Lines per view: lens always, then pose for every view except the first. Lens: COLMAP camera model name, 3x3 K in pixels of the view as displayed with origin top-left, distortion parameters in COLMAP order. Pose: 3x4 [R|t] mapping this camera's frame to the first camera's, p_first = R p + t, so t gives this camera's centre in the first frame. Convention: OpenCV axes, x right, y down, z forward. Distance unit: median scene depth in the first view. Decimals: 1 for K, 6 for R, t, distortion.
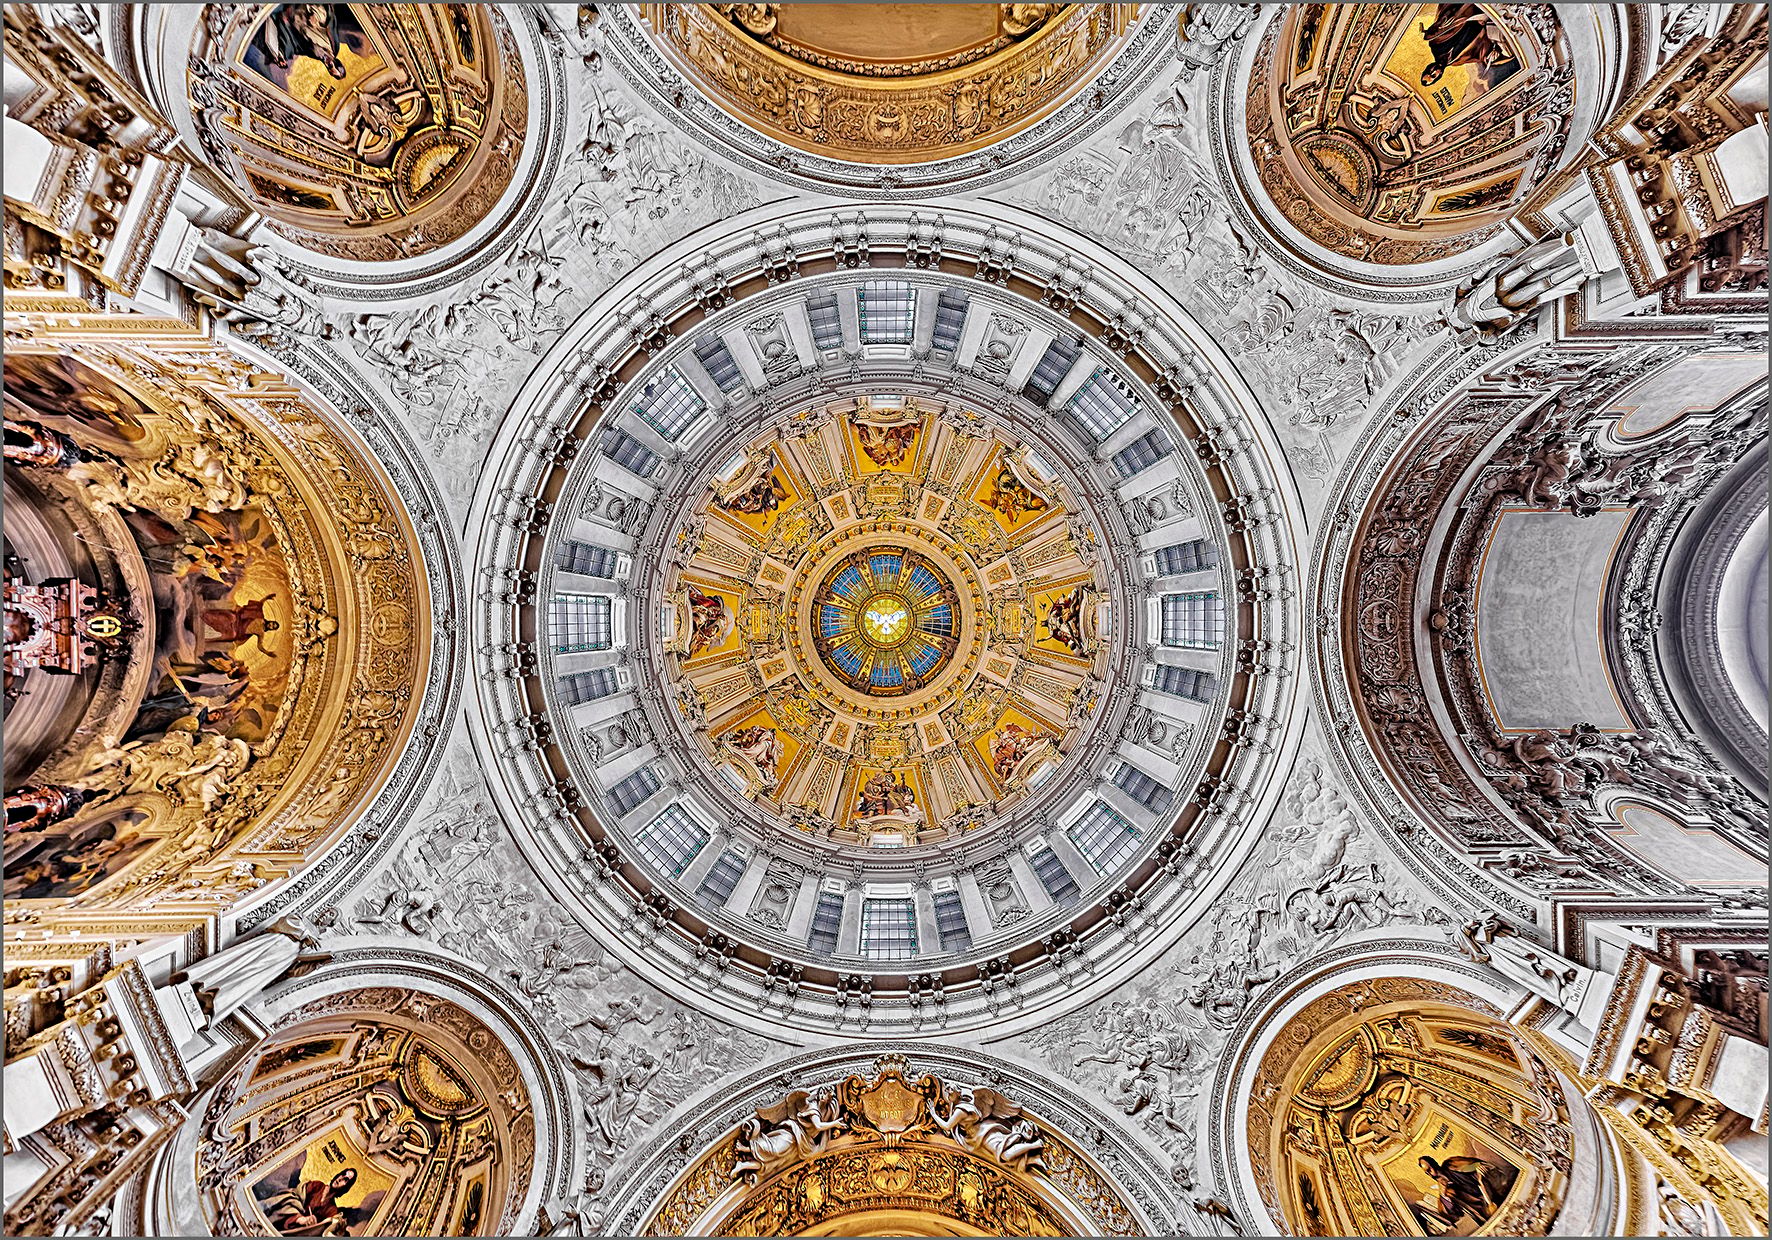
lens RADIAL K [[646.7, 0, 890.4], [0, 646.7, 622.9], [0, 0, 1]] dist [0.018898, 0.000027]
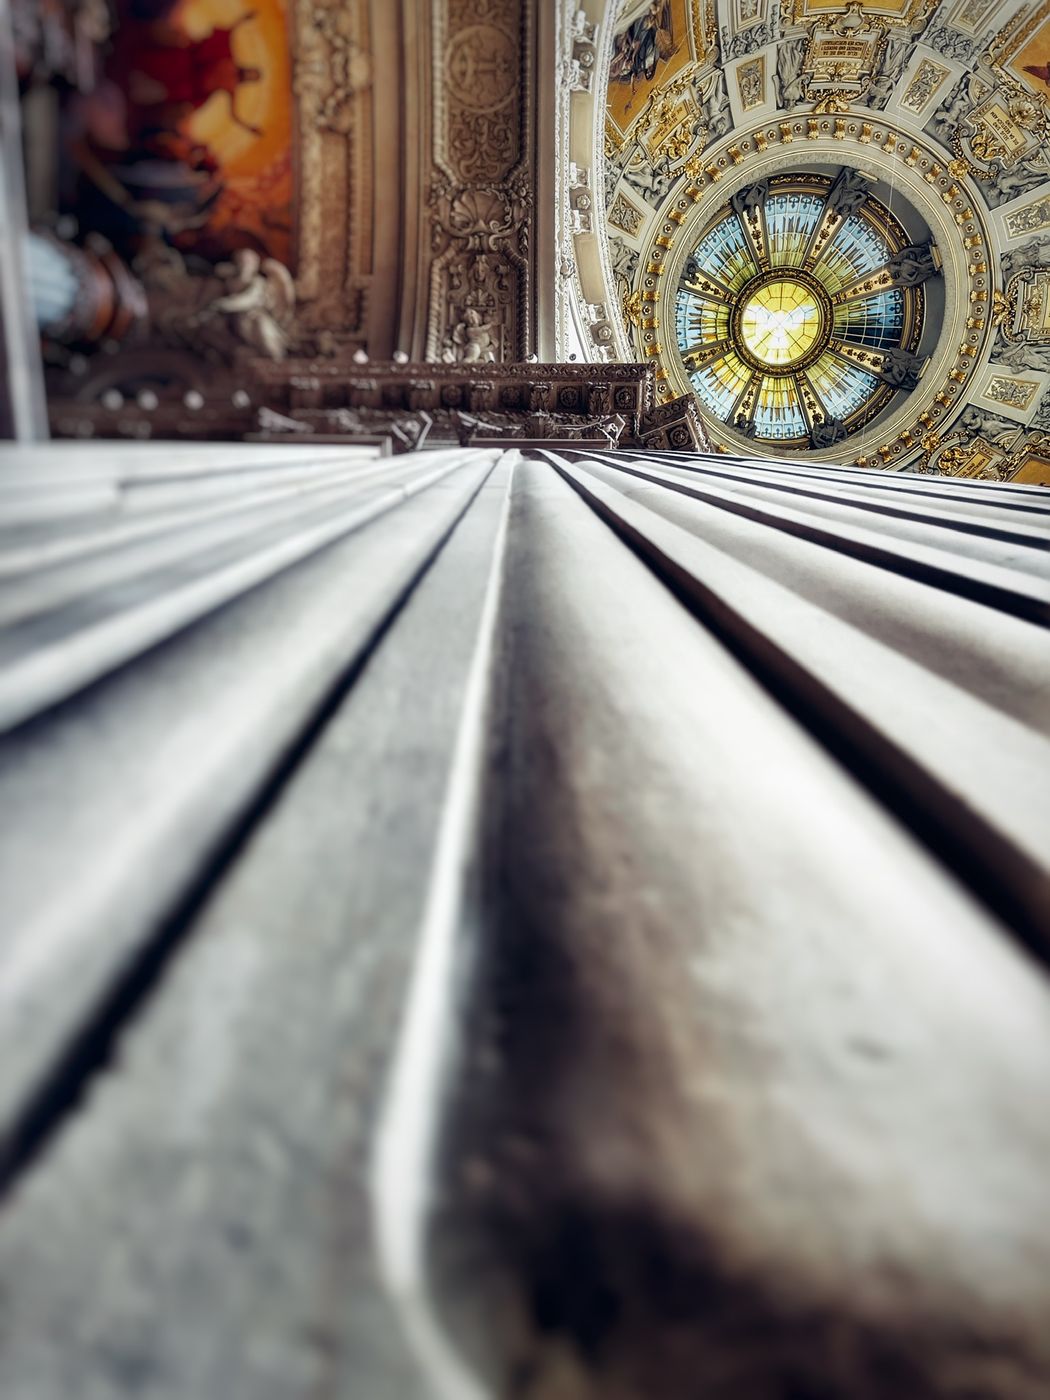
lens RADIAL K [[1065.4, 0, 522.3], [0, 1065.4, 698.3], [0, 0, 1]] dist [0.075427, -0.092102]
pose [[0.999937, 0.011134, 0.001128, -0.295660], [-0.011086, 0.971601, 0.236366, 0.123812], [0.001535, -0.236364, 0.971663, -0.003064]]
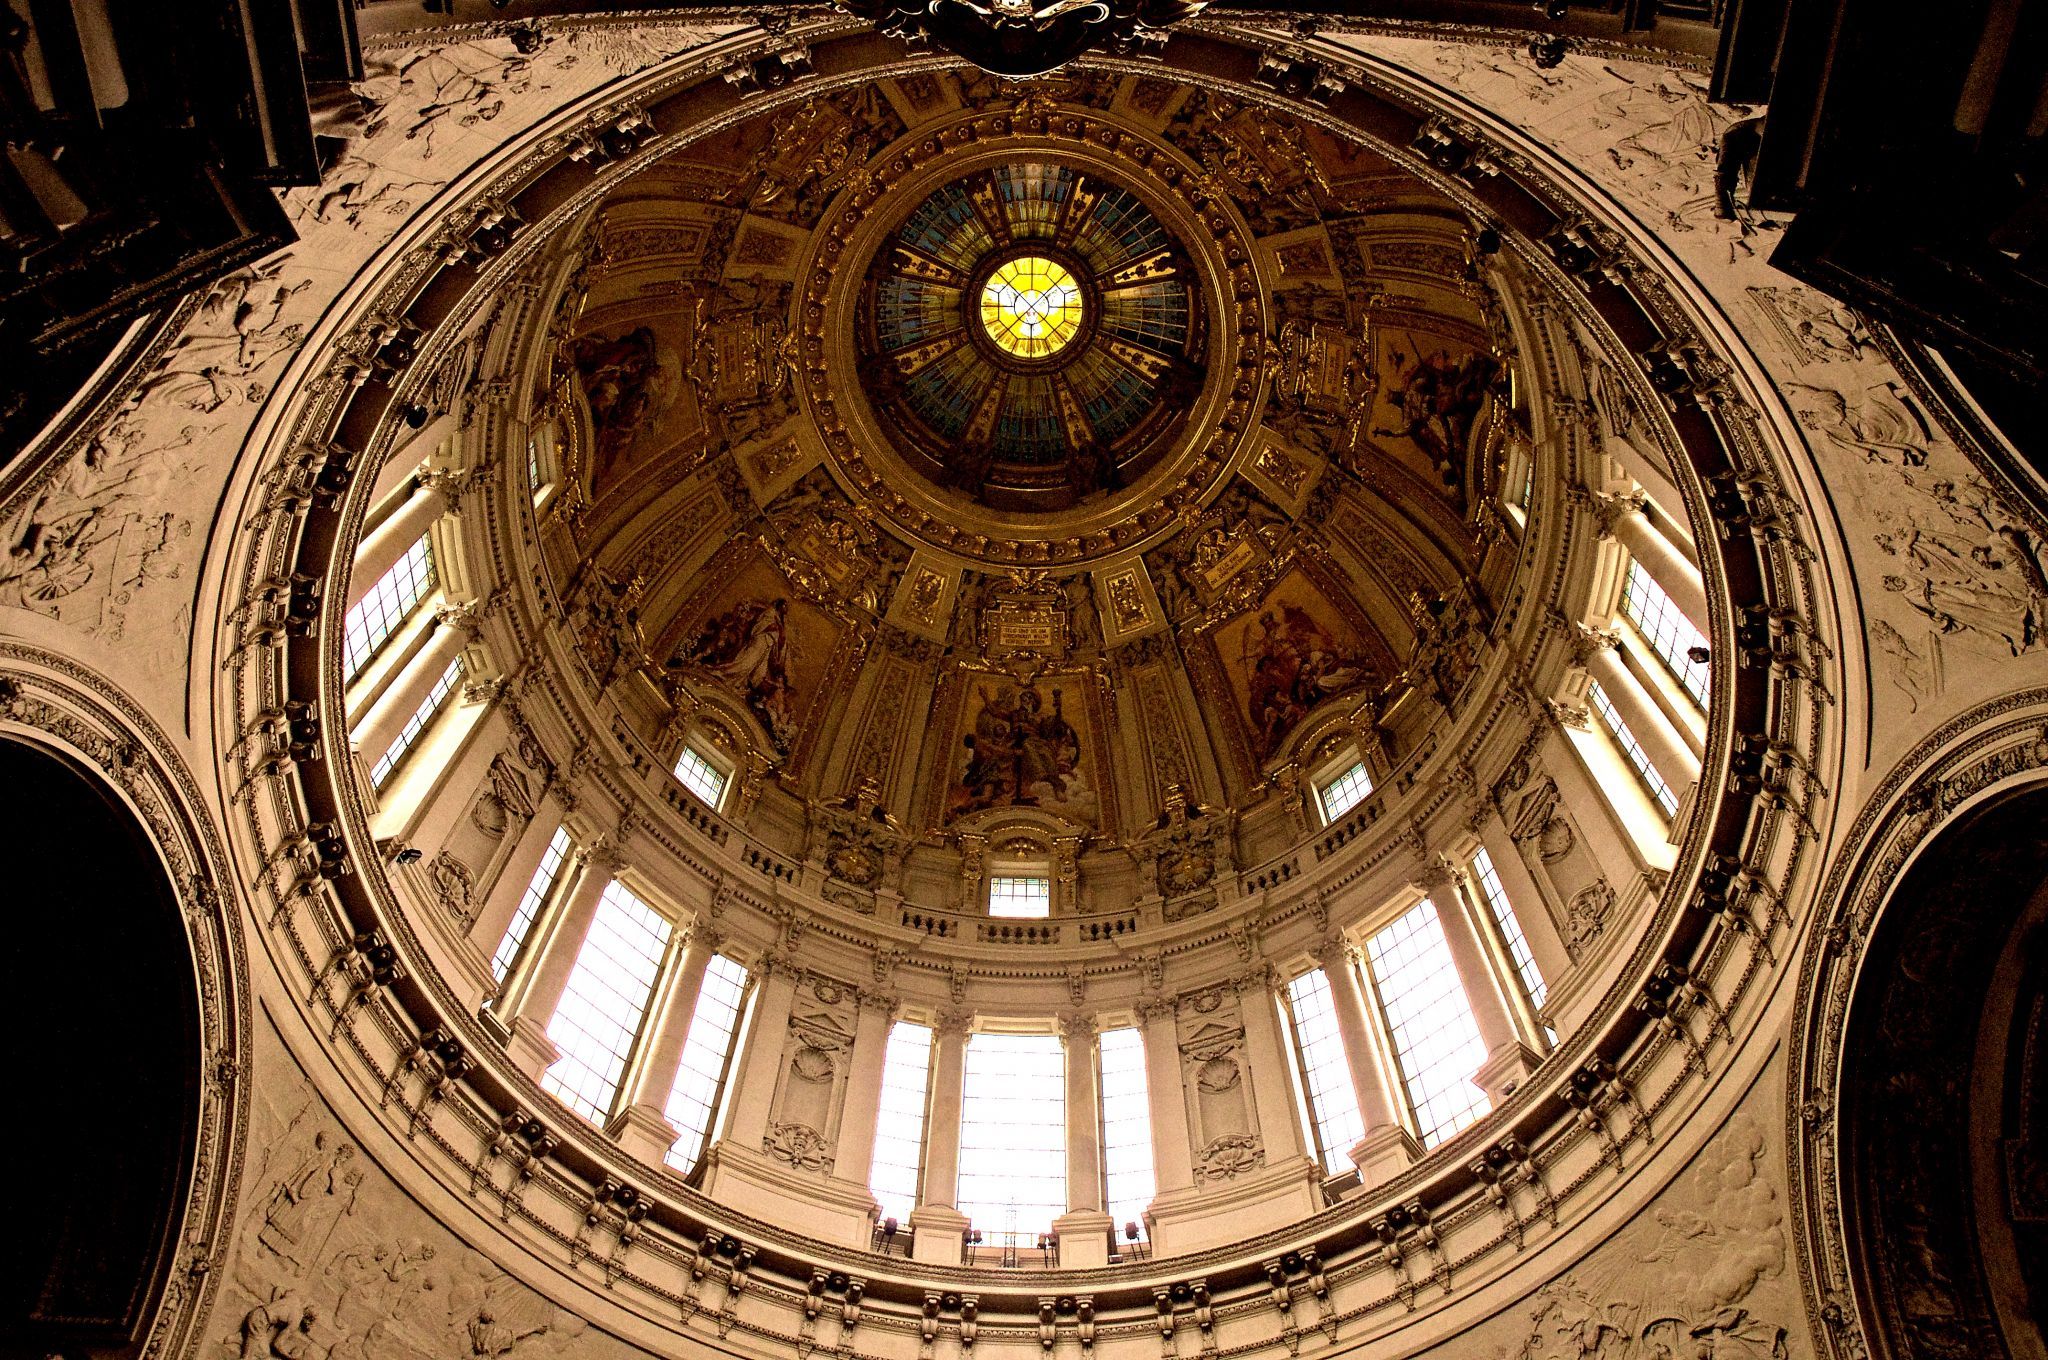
lens RADIAL K [[1545.2, 0, 990.7], [0, 1545.2, 670.9], [0, 0, 1]] dist [-0.136987, 0.112290]
pose [[0.999148, 0.029040, -0.029321, 0.003474], [-0.012689, 0.892274, 0.451316, -0.308882], [0.039269, -0.450559, 0.891882, -0.001131]]
